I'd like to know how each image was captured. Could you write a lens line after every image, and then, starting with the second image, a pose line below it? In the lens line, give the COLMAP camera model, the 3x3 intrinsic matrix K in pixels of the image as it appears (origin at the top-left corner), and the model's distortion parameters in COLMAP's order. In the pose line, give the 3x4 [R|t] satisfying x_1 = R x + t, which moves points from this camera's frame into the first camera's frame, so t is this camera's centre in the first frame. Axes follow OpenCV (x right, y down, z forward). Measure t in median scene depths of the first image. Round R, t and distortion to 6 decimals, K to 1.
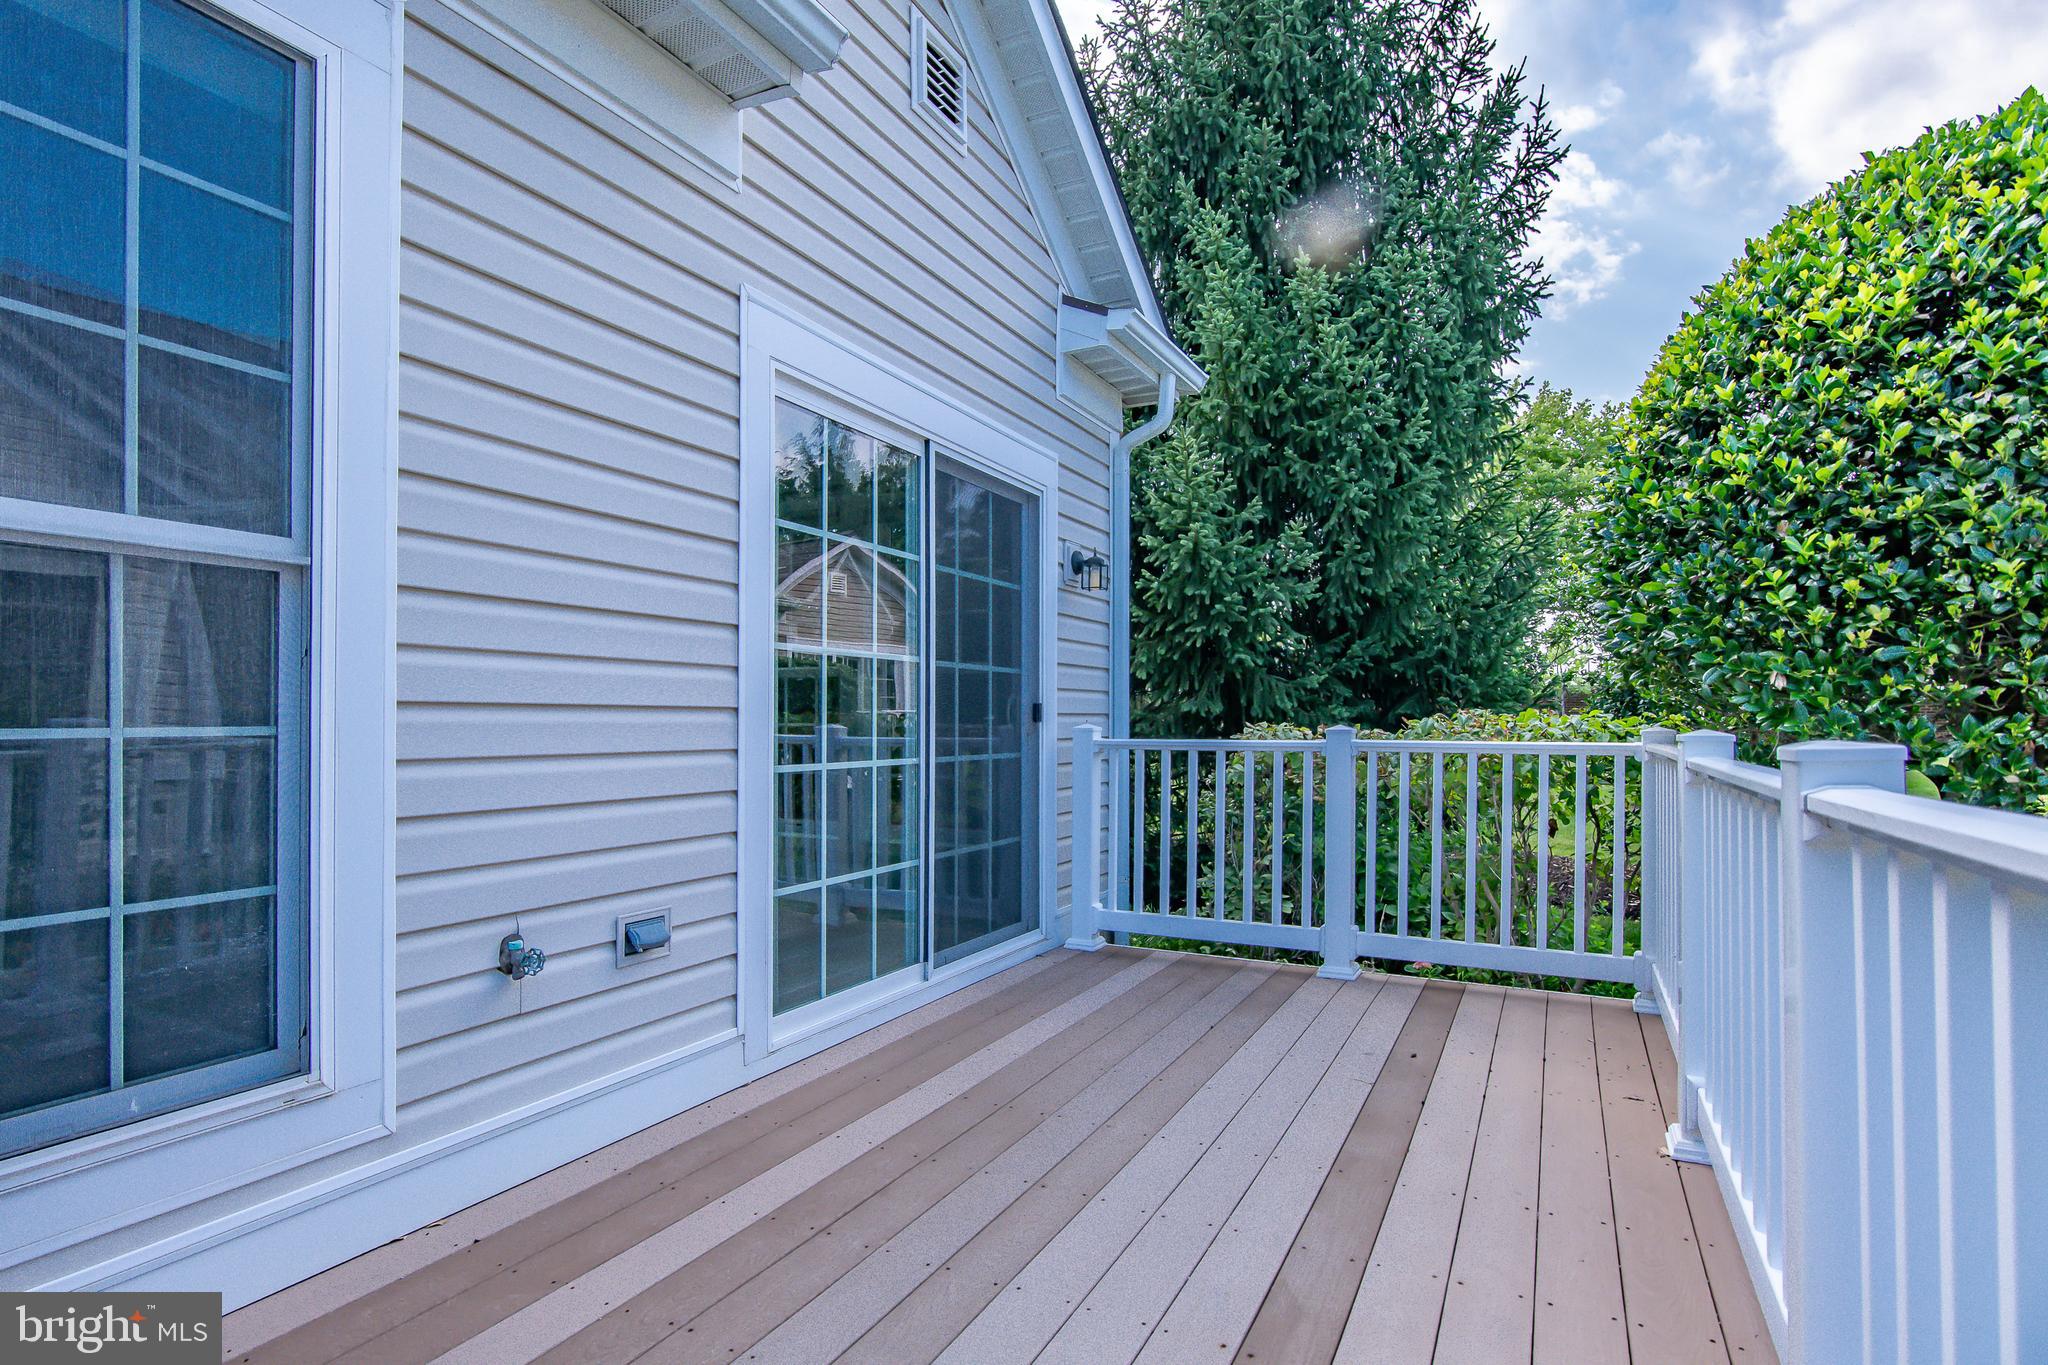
lens RADIAL K [[1038.9, 0, 1024.7], [0, 1038.9, 730.3], [0, 0, 1]] dist [-0.006068, -0.000621]
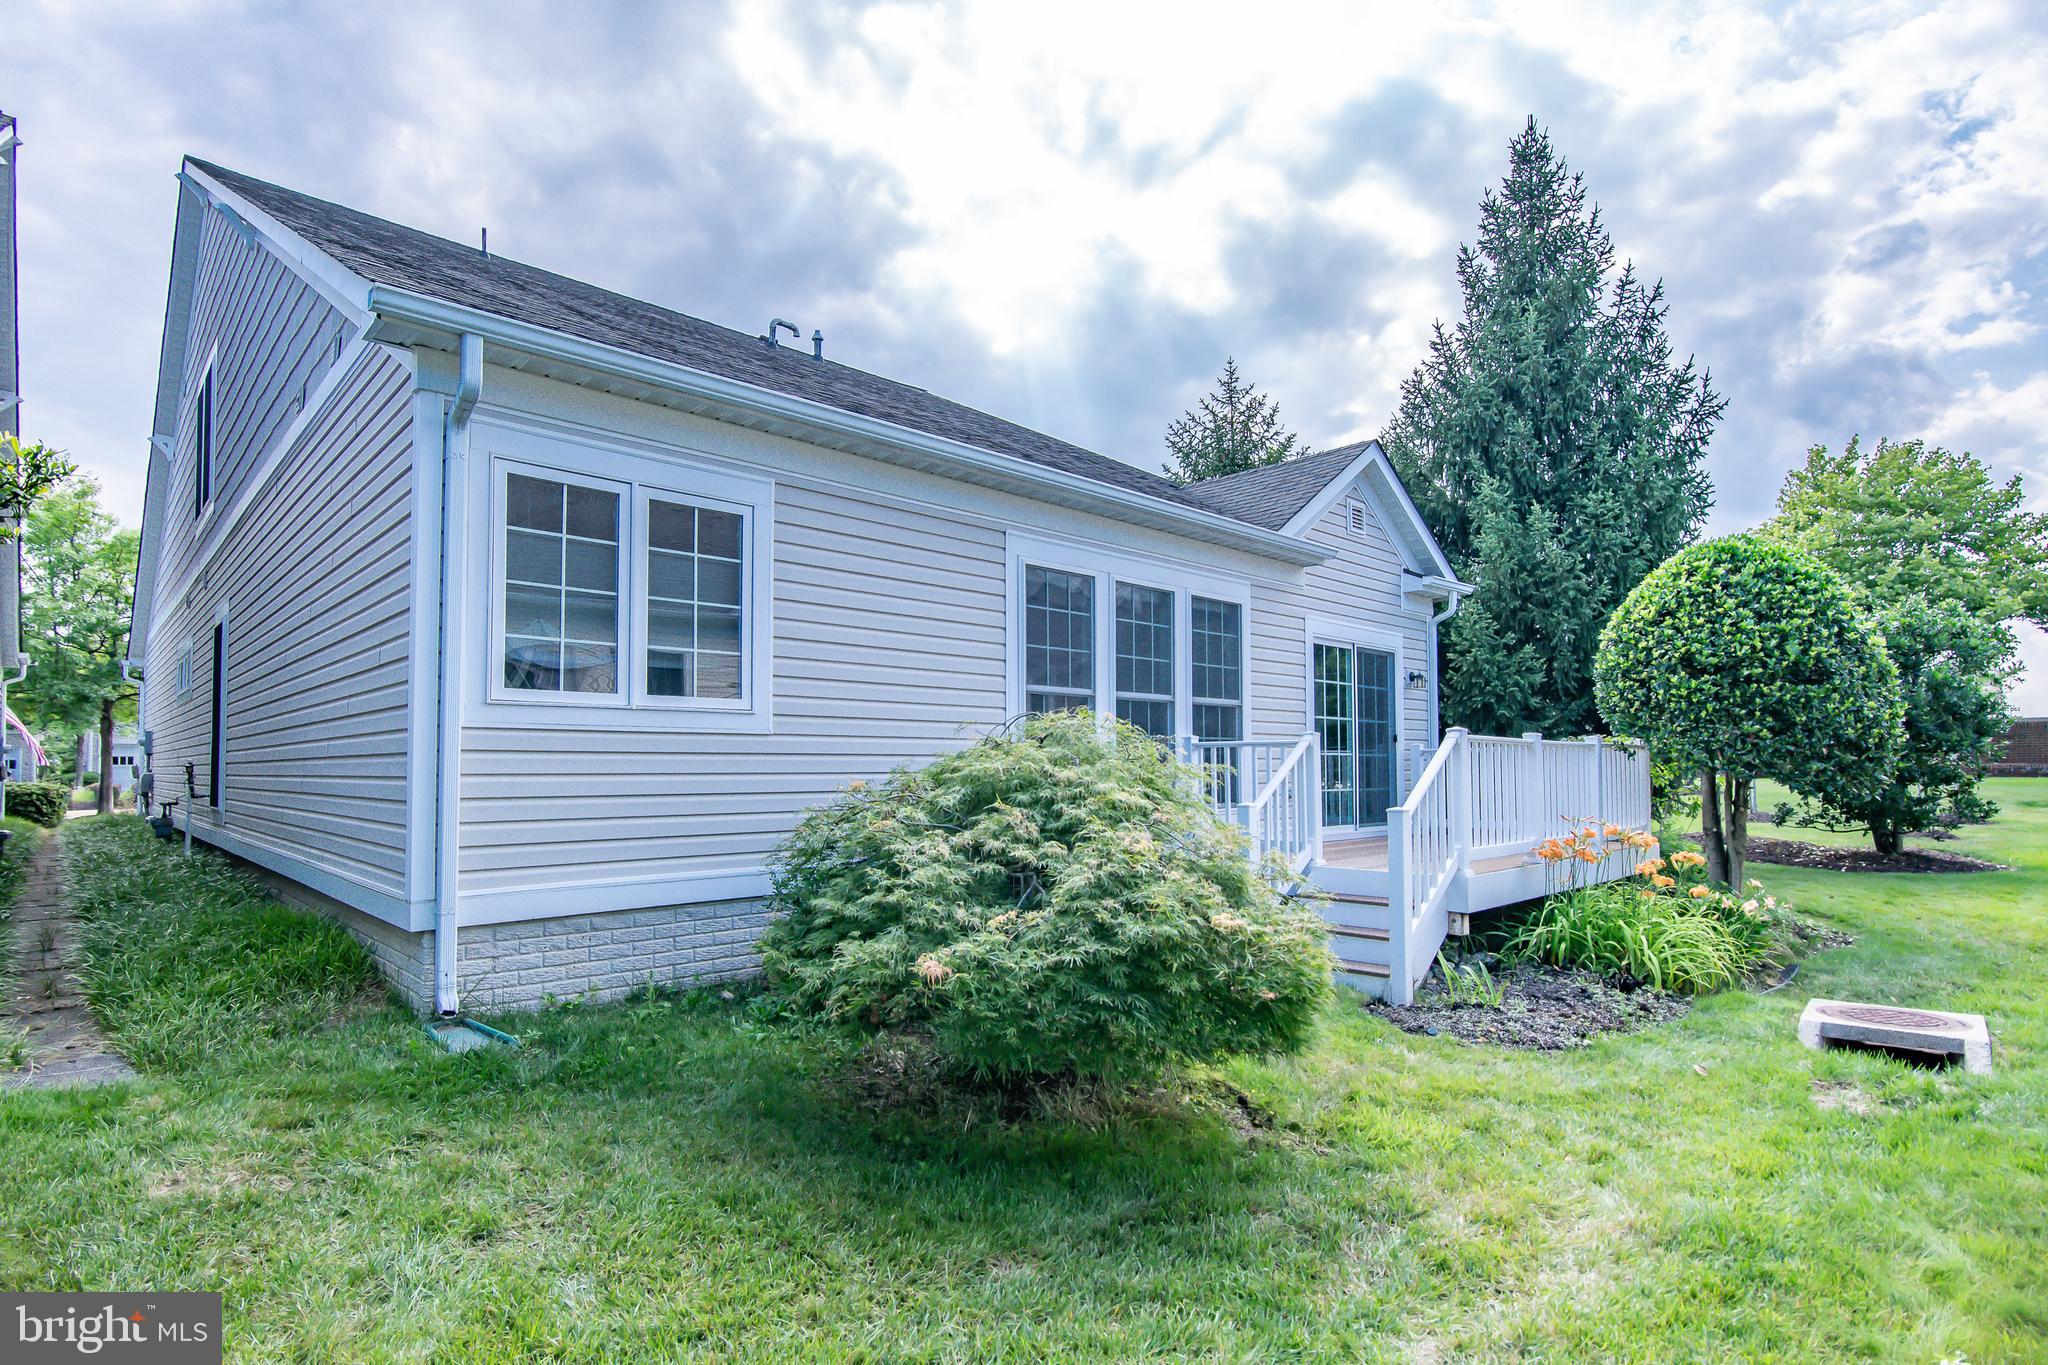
lens RADIAL K [[1021.4, 0, 993.5], [0, 1021.4, 744.4], [0, 0, 1]] dist [-0.002785, -0.000675]
pose [[0.939323, -0.014040, -0.342747, -0.038715], [0.002222, 0.999390, -0.034848, 0.056730], [0.343027, 0.031972, 0.938781, -1.163118]]
